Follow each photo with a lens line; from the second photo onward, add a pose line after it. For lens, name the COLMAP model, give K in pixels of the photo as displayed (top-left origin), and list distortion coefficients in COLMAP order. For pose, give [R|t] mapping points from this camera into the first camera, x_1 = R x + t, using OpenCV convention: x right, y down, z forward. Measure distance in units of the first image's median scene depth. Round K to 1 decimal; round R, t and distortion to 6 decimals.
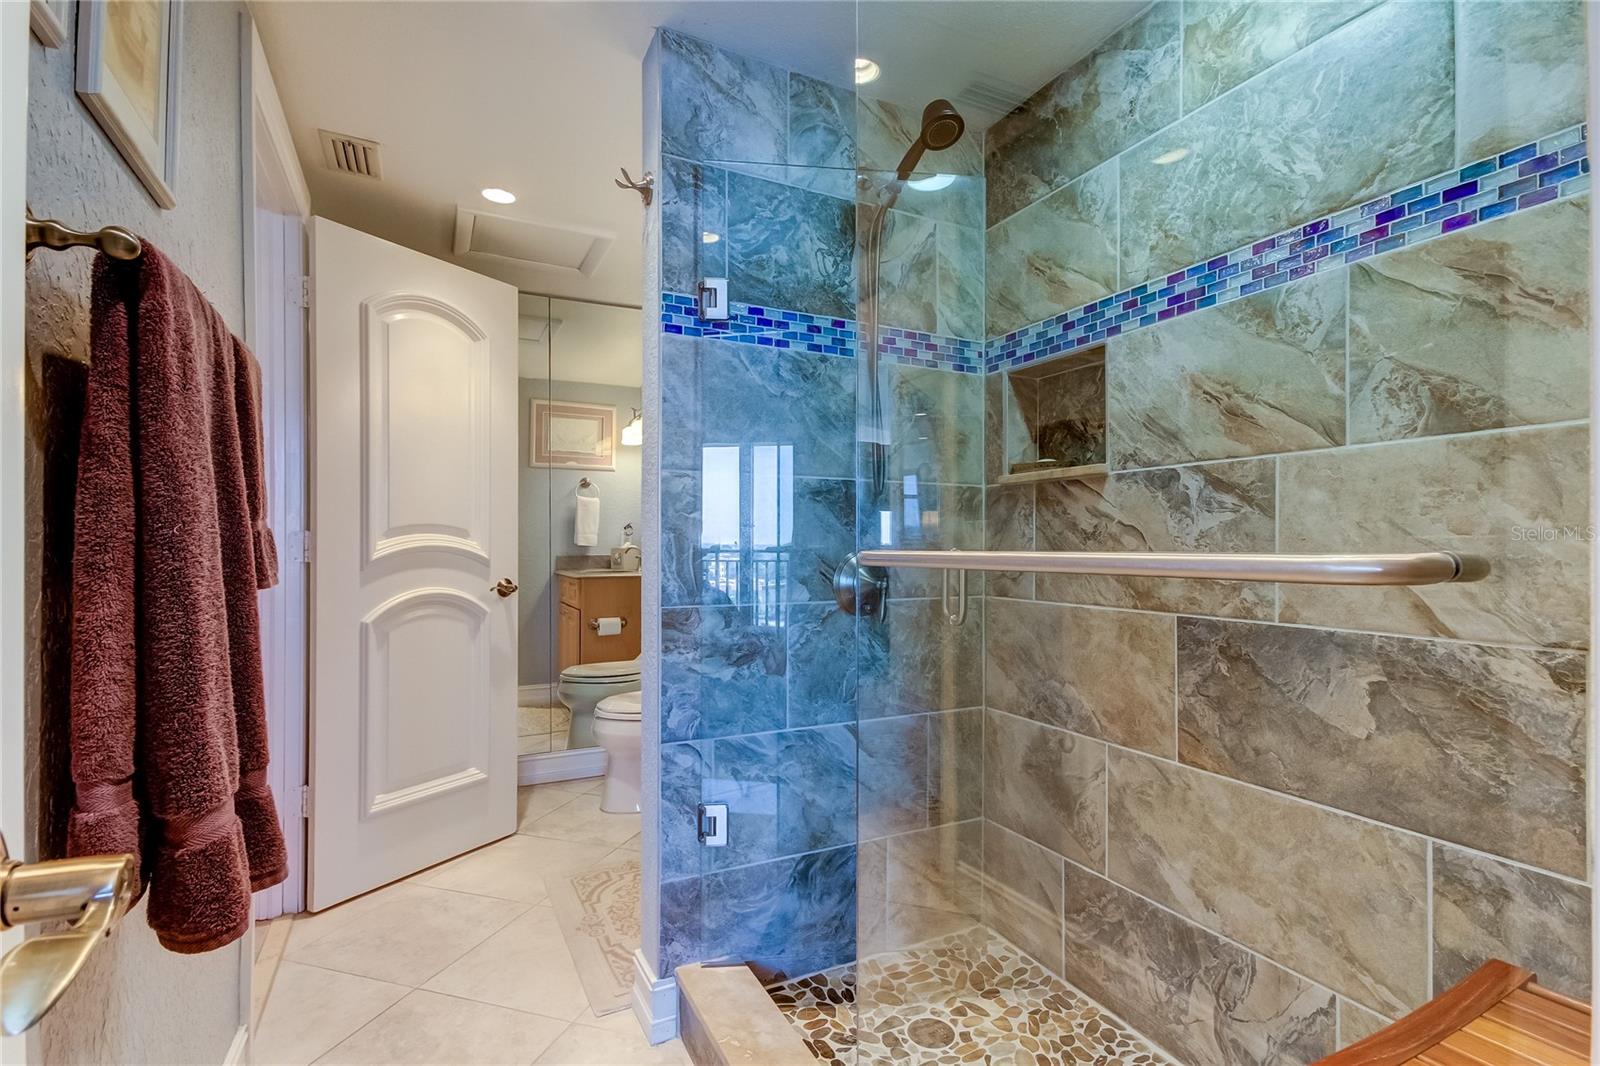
lens RADIAL K [[744.8, 0, 800.4], [0, 744.8, 542.9], [0, 0, 1]] dist [0.009479, -0.001487]
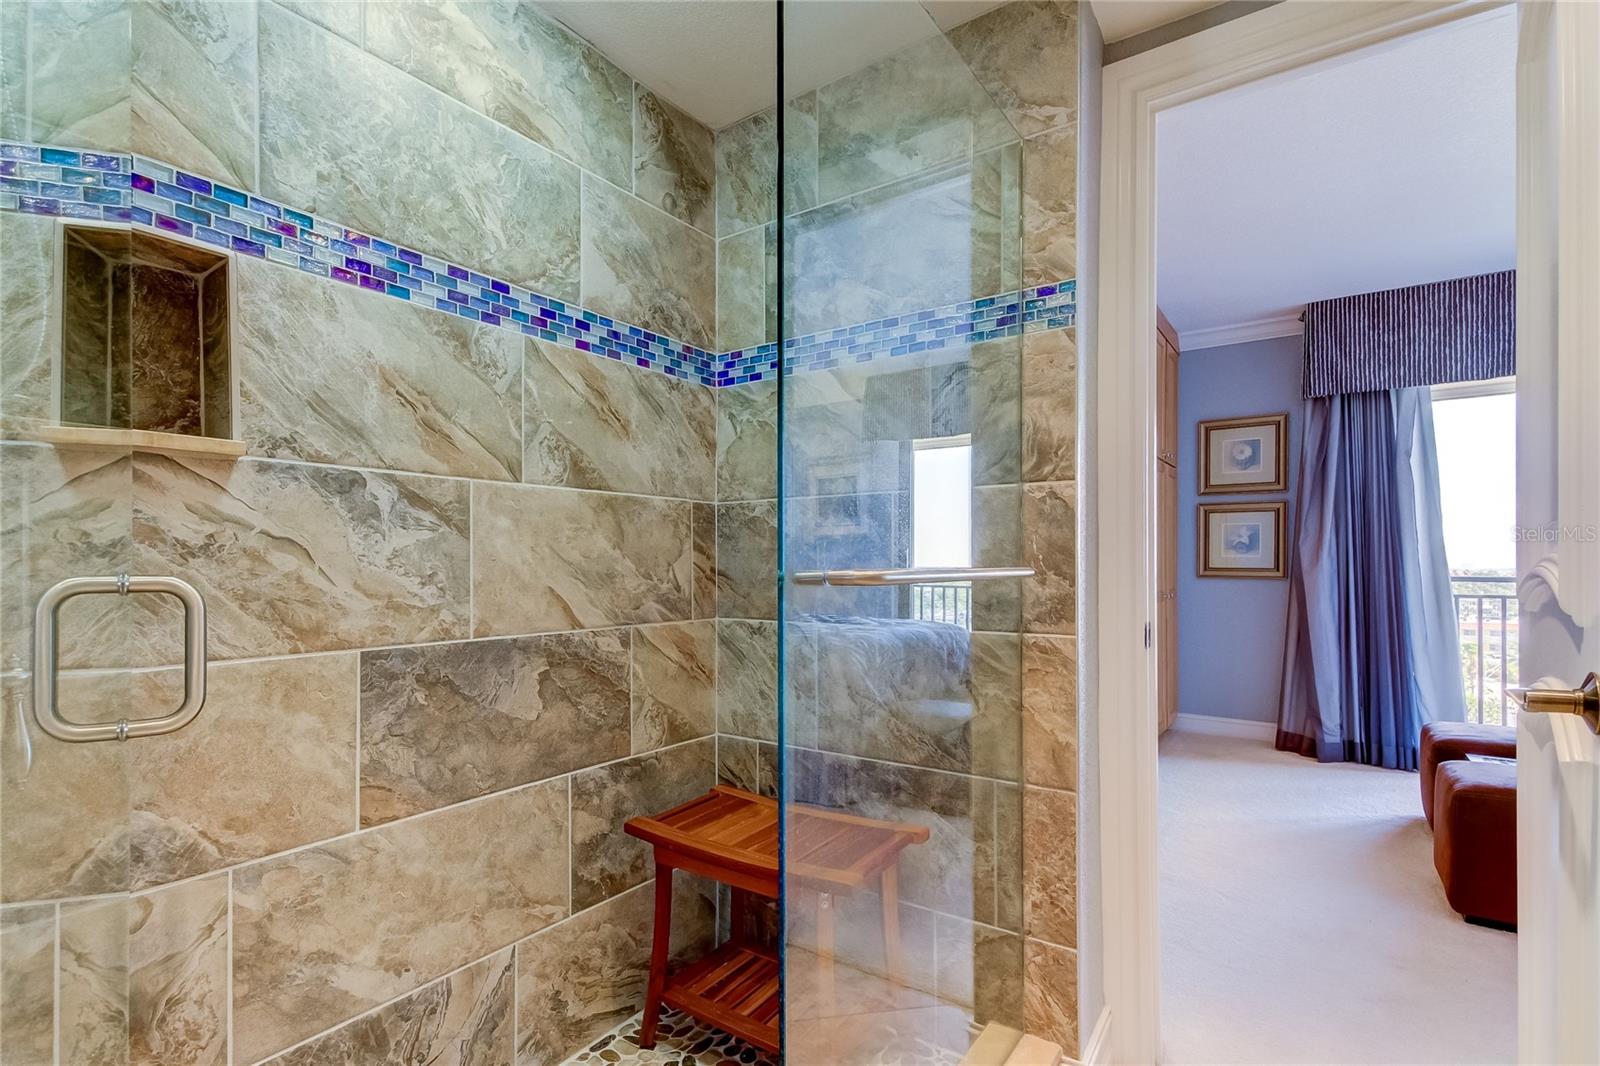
lens RADIAL K [[744.8, 0, 801.3], [0, 744.8, 546.3], [0, 0, 1]] dist [0.009479, -0.001487]
pose [[-0.475407, 0.009135, 0.879719, -0.485934], [-0.013226, 0.999759, -0.017529, -0.010958], [-0.879667, -0.019968, -0.475172, 1.042628]]
